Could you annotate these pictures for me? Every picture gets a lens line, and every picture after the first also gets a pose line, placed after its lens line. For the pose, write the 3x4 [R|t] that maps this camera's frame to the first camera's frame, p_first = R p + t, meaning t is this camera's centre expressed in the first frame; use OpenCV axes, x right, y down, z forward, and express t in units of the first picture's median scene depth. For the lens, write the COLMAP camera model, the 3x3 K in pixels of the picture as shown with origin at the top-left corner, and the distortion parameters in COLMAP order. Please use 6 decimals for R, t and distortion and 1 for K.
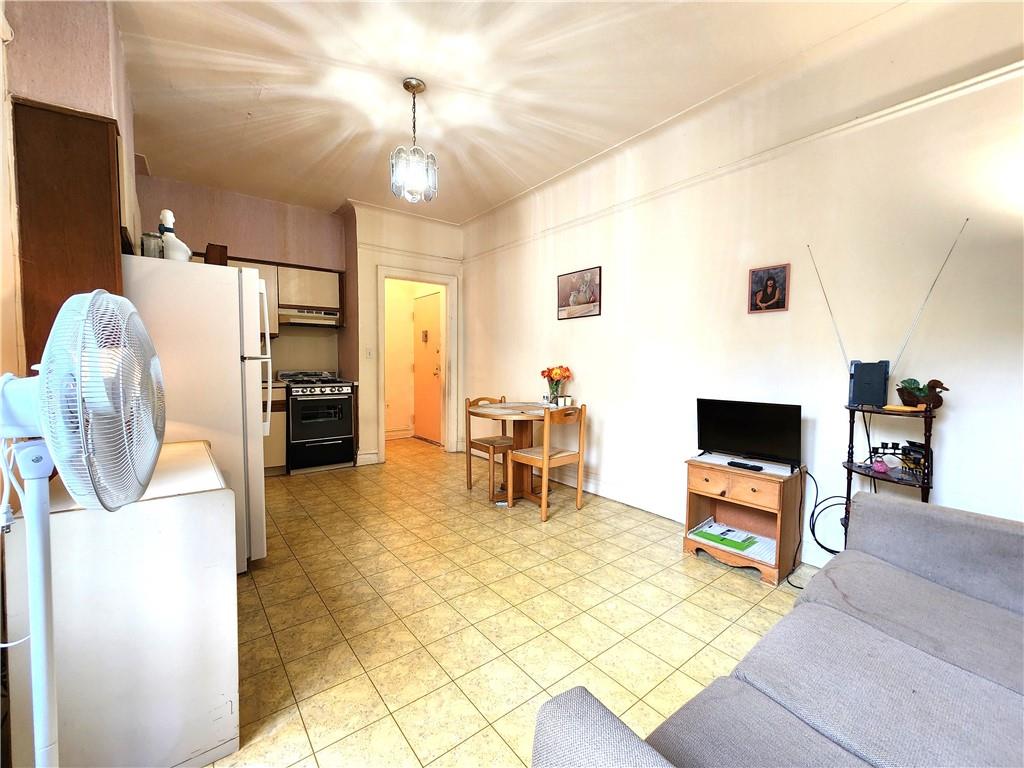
lens RADIAL K [[419.6, 0, 513.2], [0, 419.6, 383.0], [0, 0, 1]] dist [-0.001662, 0.000578]
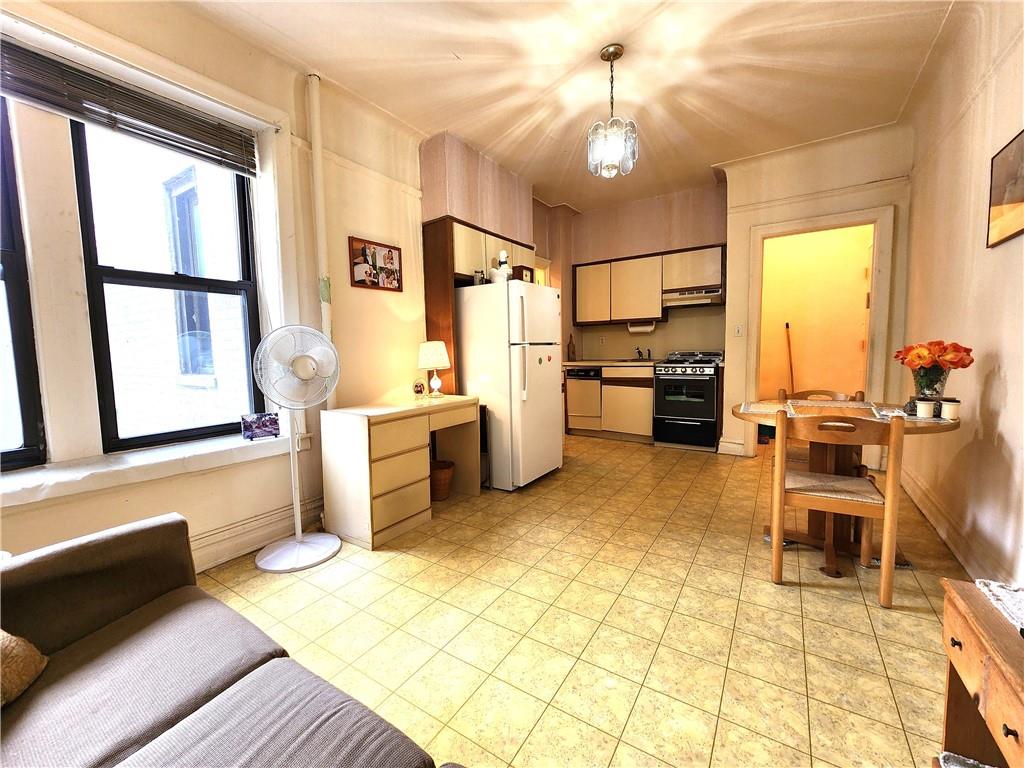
lens RADIAL K [[419.6, 0, 511.6], [0, 419.6, 384.1], [0, 0, 1]] dist [-0.001662, 0.000578]
pose [[0.319570, 0.072015, -0.944822, 0.471243], [-0.018822, 0.997393, 0.069656, -0.015630], [0.947376, -0.004476, 0.320093, 0.350249]]
